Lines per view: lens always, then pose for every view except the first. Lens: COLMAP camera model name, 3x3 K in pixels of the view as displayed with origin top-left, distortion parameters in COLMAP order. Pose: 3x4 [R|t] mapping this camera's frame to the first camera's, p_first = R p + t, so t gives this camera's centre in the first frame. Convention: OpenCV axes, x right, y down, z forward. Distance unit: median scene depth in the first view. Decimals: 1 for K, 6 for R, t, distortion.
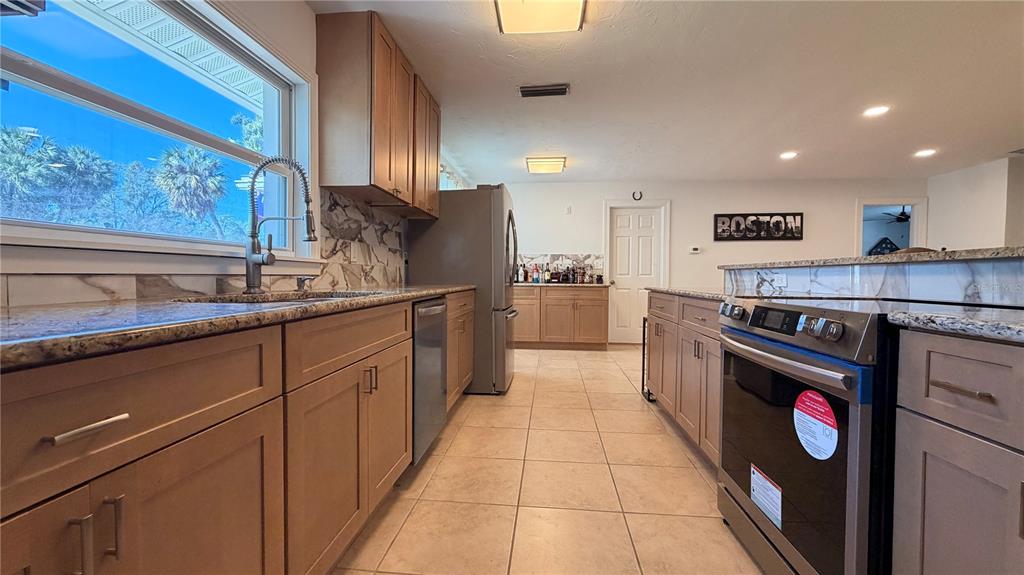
lens RADIAL K [[407.7, 0, 508.2], [0, 407.7, 285.9], [0, 0, 1]] dist [-0.000711, 0.000304]
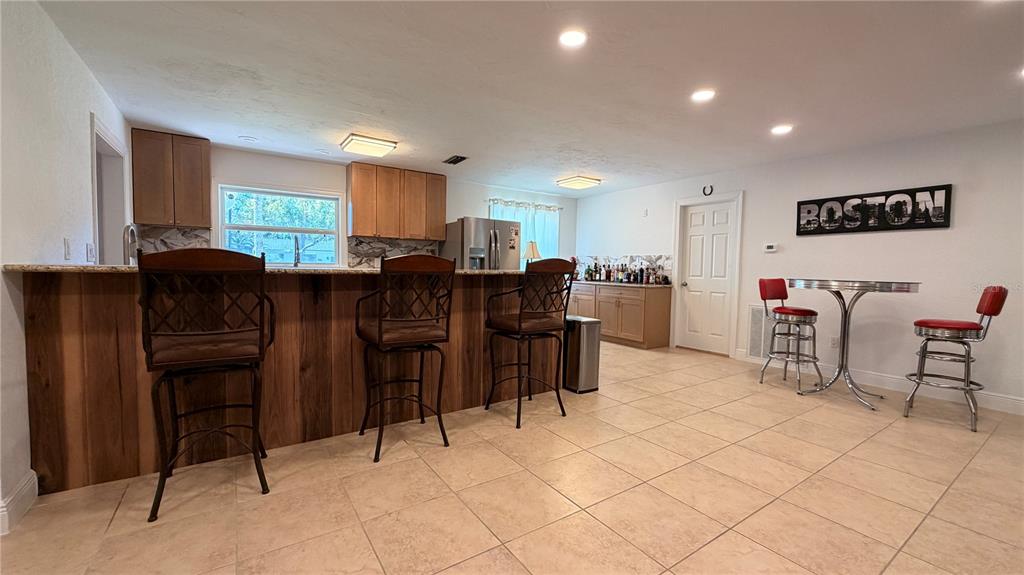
lens RADIAL K [[407.7, 0, 508.2], [0, 407.7, 285.9], [0, 0, 1]] dist [-0.000711, 0.000304]
pose [[0.641320, 0.039655, -0.766248, 0.762010], [-0.030435, 0.999192, 0.026237, -0.017569], [0.766670, 0.006494, 0.642009, 0.068870]]
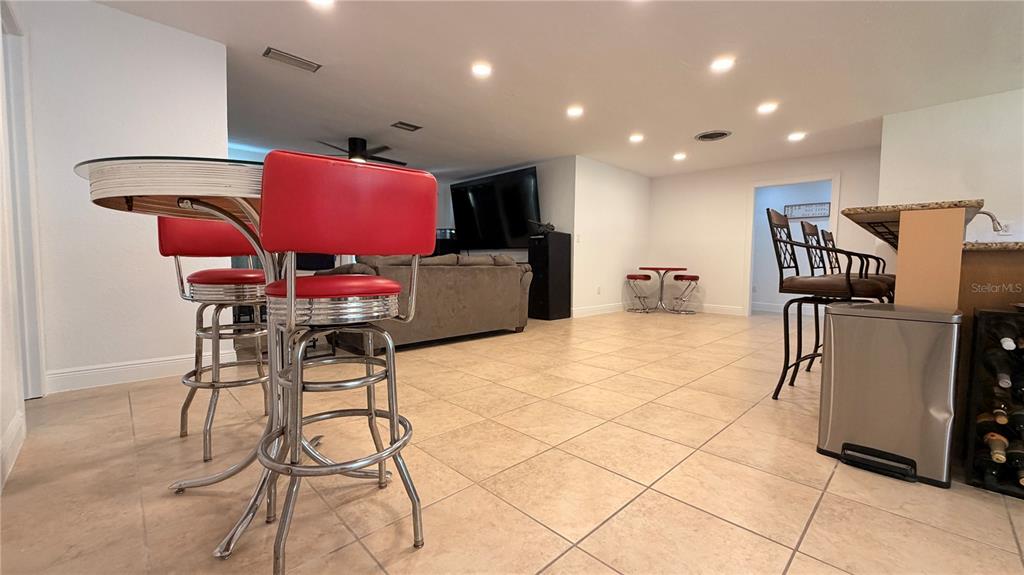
lens RADIAL K [[407.7, 0, 508.2], [0, 407.7, 285.9], [0, 0, 1]] dist [-0.000711, 0.000304]
pose [[-0.765126, -0.057465, 0.641311, 0.351943], [-0.006045, 0.996607, 0.082089, 0.010677], [-0.643852, 0.058932, -0.762877, 0.977546]]
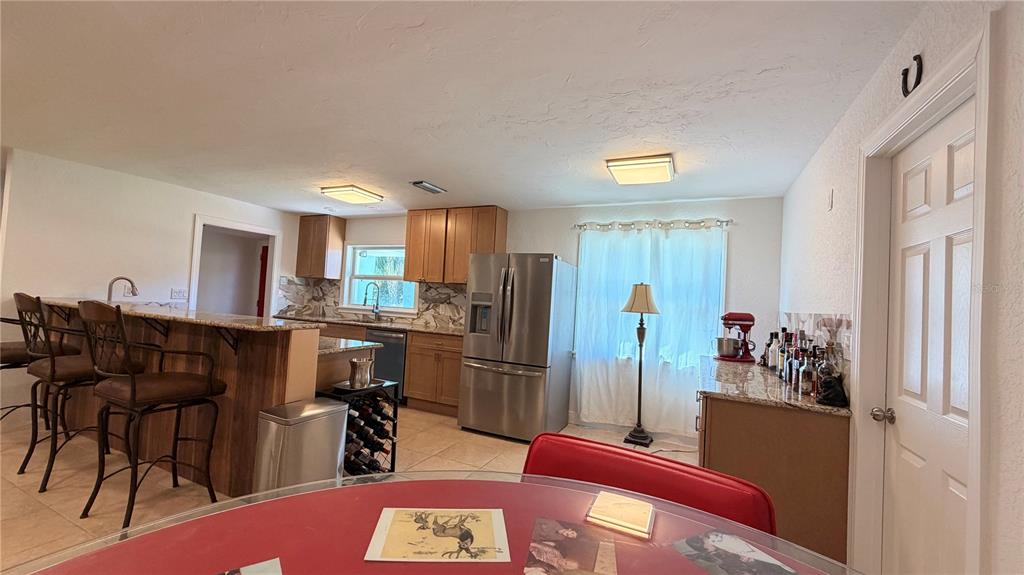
lens RADIAL K [[407.7, 0, 508.2], [0, 407.7, 285.9], [0, 0, 1]] dist [-0.000711, 0.000304]
pose [[-0.331231, -0.060082, -0.941635, 0.641062], [-0.081837, 0.996039, -0.034766, -0.069435], [0.939994, 0.065545, -0.334836, 0.886869]]
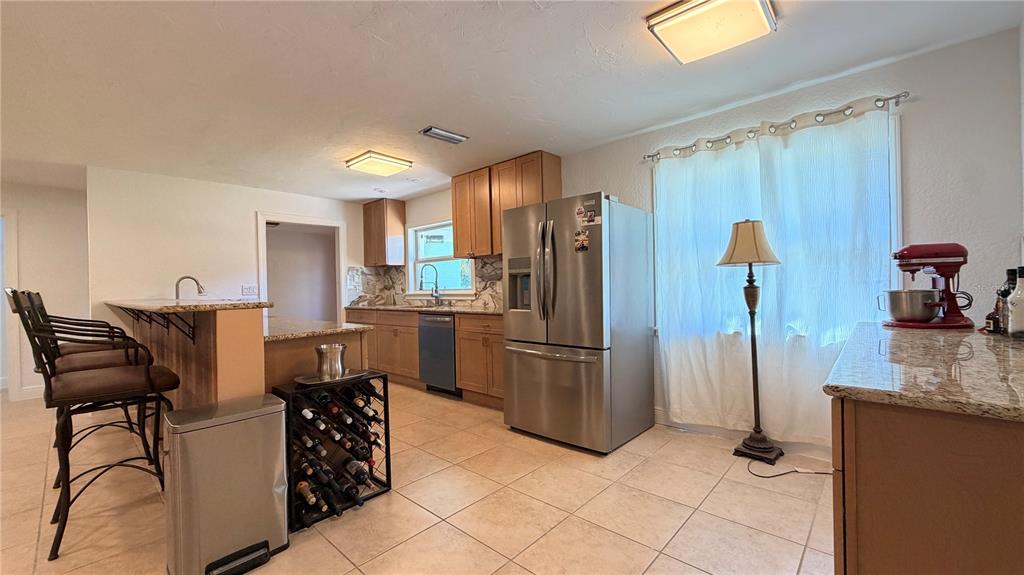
lens RADIAL K [[407.7, 0, 508.2], [0, 407.7, 285.9], [0, 0, 1]] dist [-0.000711, 0.000304]
pose [[-0.597519, 0.004167, -0.801844, 0.447017], [-0.002476, 0.999972, 0.007042, -0.044332], [0.801851, 0.006193, -0.597492, 0.927929]]
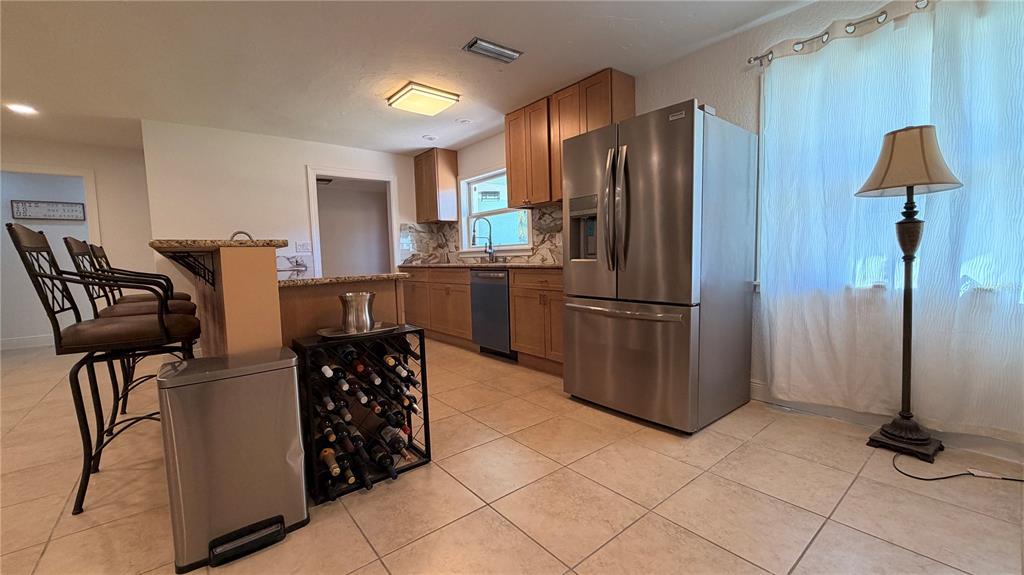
lens RADIAL K [[407.7, 0, 508.2], [0, 407.7, 285.9], [0, 0, 1]] dist [-0.000711, 0.000304]
pose [[-0.709196, 0.064352, -0.702069, 0.382251], [0.005206, 0.996276, 0.086061, -0.018696], [0.704993, 0.057379, -0.706890, 0.879686]]
